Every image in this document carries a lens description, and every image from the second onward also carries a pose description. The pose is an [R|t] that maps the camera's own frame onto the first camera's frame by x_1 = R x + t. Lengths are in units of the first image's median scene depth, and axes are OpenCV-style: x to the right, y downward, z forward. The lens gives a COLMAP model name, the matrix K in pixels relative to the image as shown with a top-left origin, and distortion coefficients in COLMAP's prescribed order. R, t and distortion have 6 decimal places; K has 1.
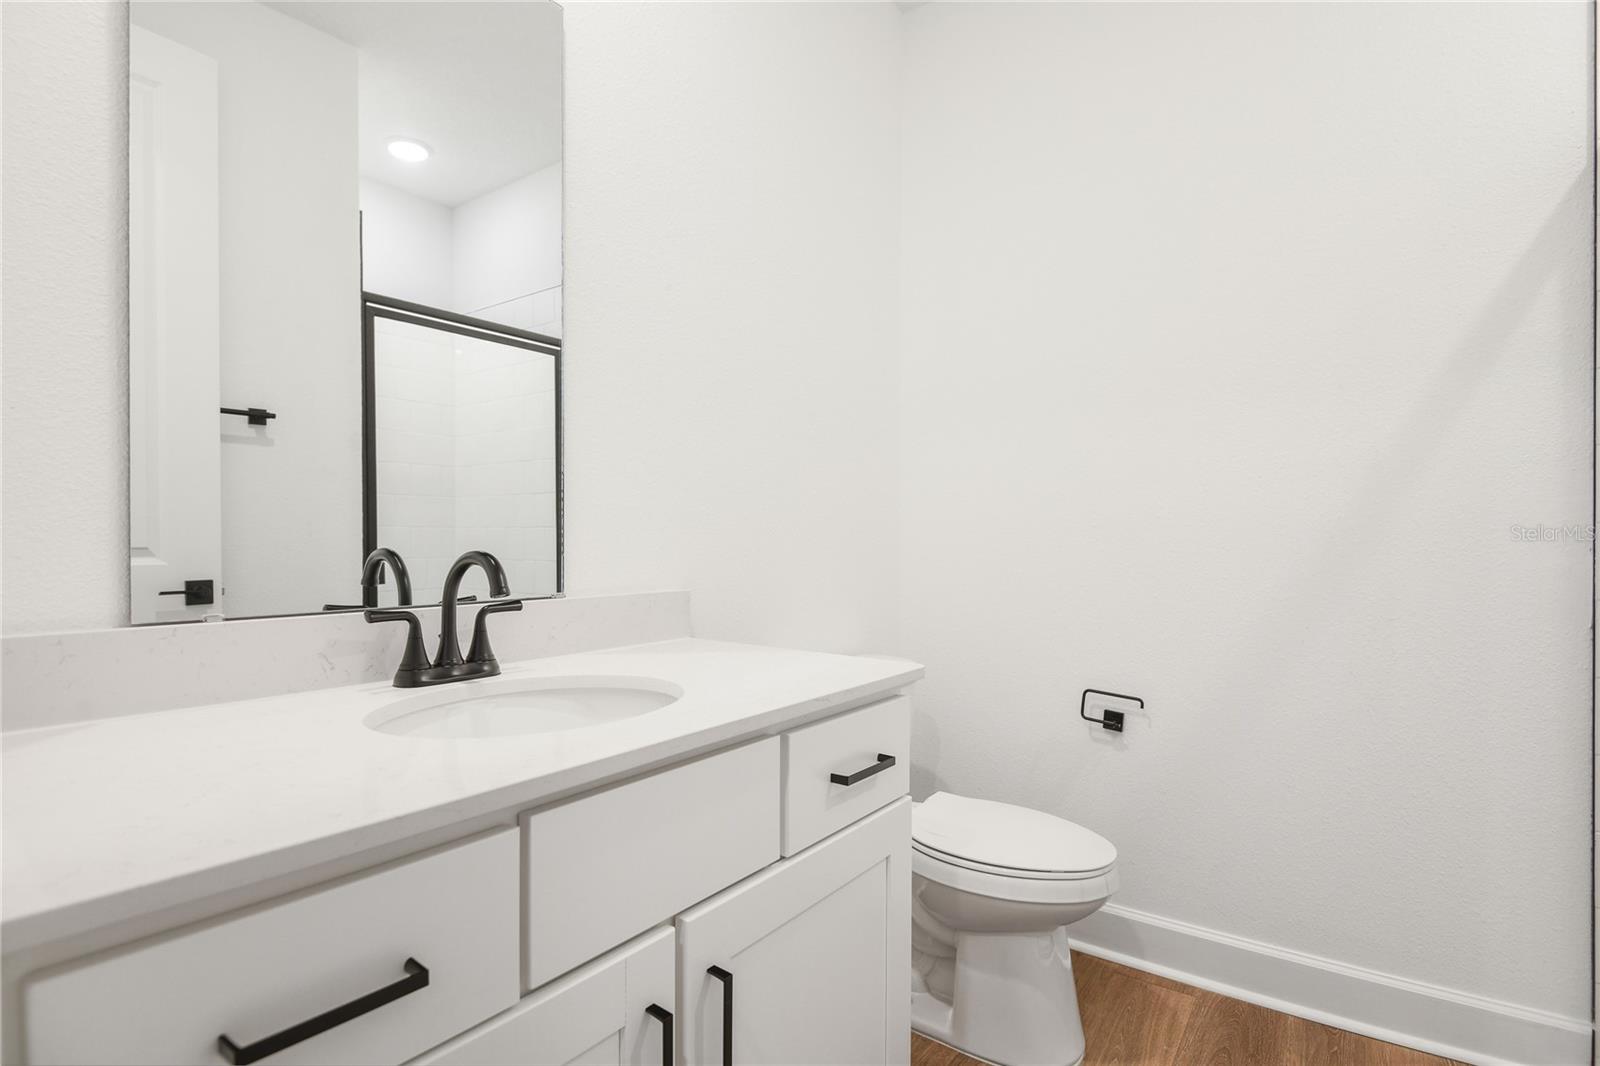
lens RADIAL K [[779.3, 0, 806.8], [0, 779.3, 549.7], [0, 0, 1]] dist [-0.000395, -0.000068]
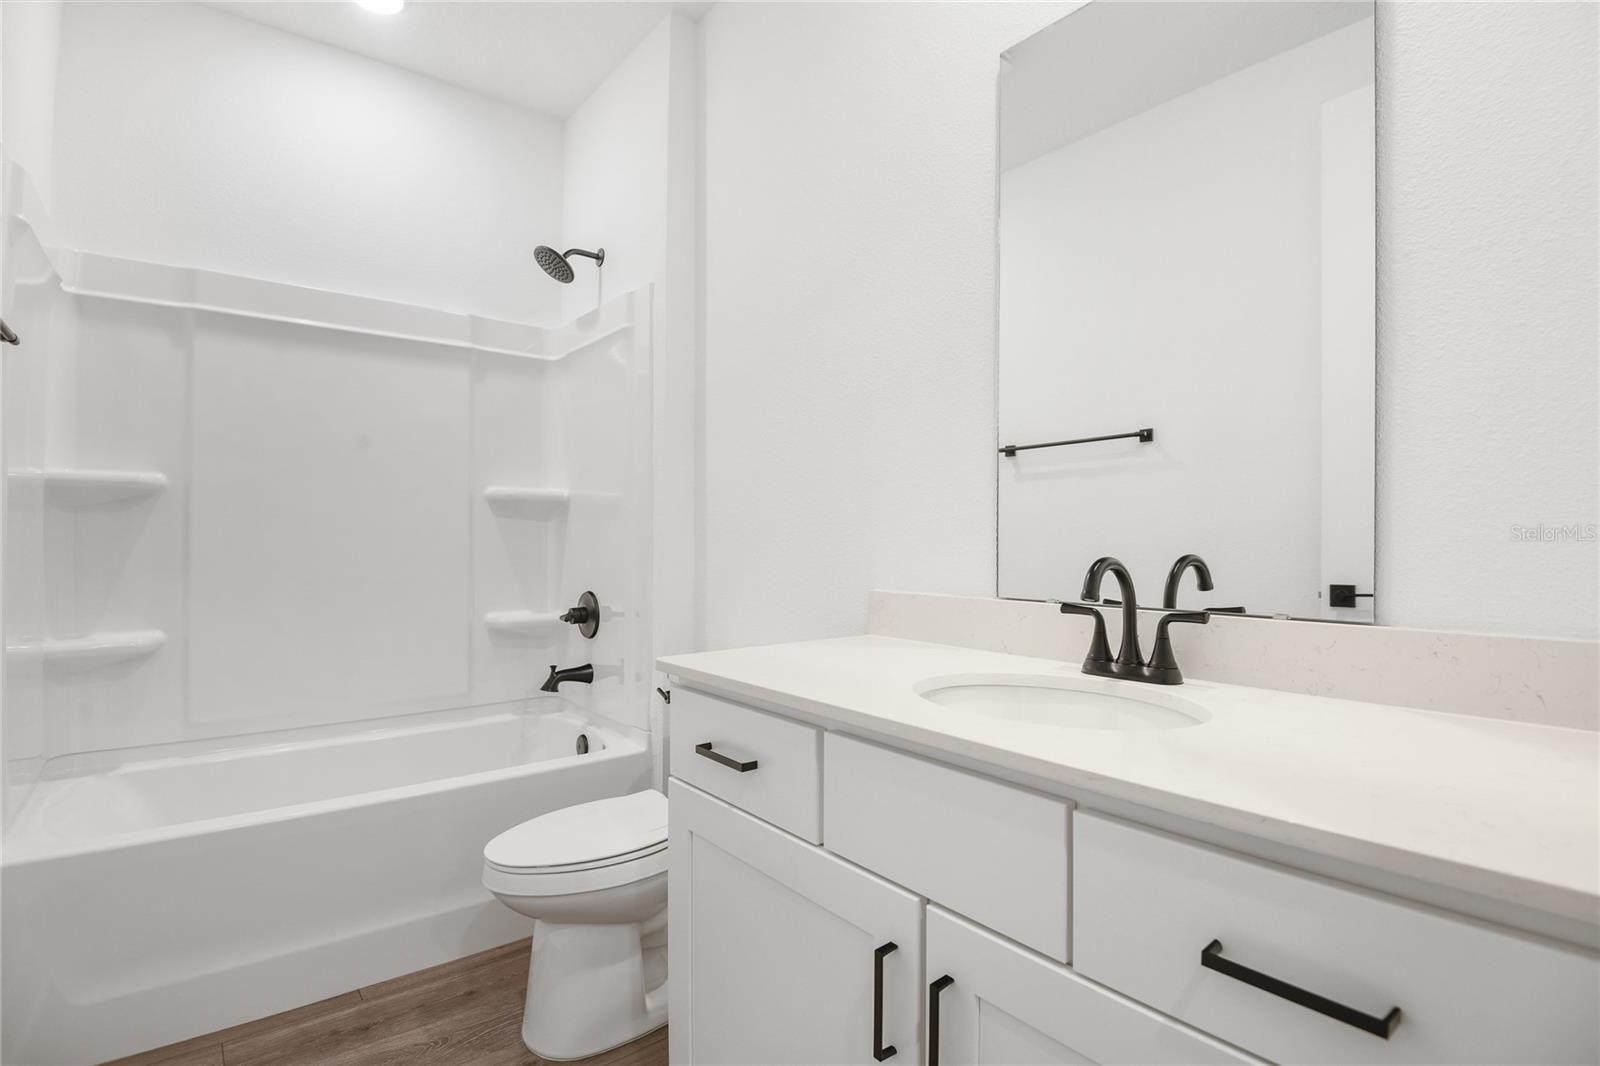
lens RADIAL K [[779.3, 0, 806.8], [0, 779.3, 549.7], [0, 0, 1]] dist [-0.000395, -0.000068]
pose [[-0.267464, -0.000227, -0.963568, 0.657410], [-0.011955, 0.999924, 0.003082, -0.004392], [0.963494, 0.012344, -0.267446, 0.846212]]
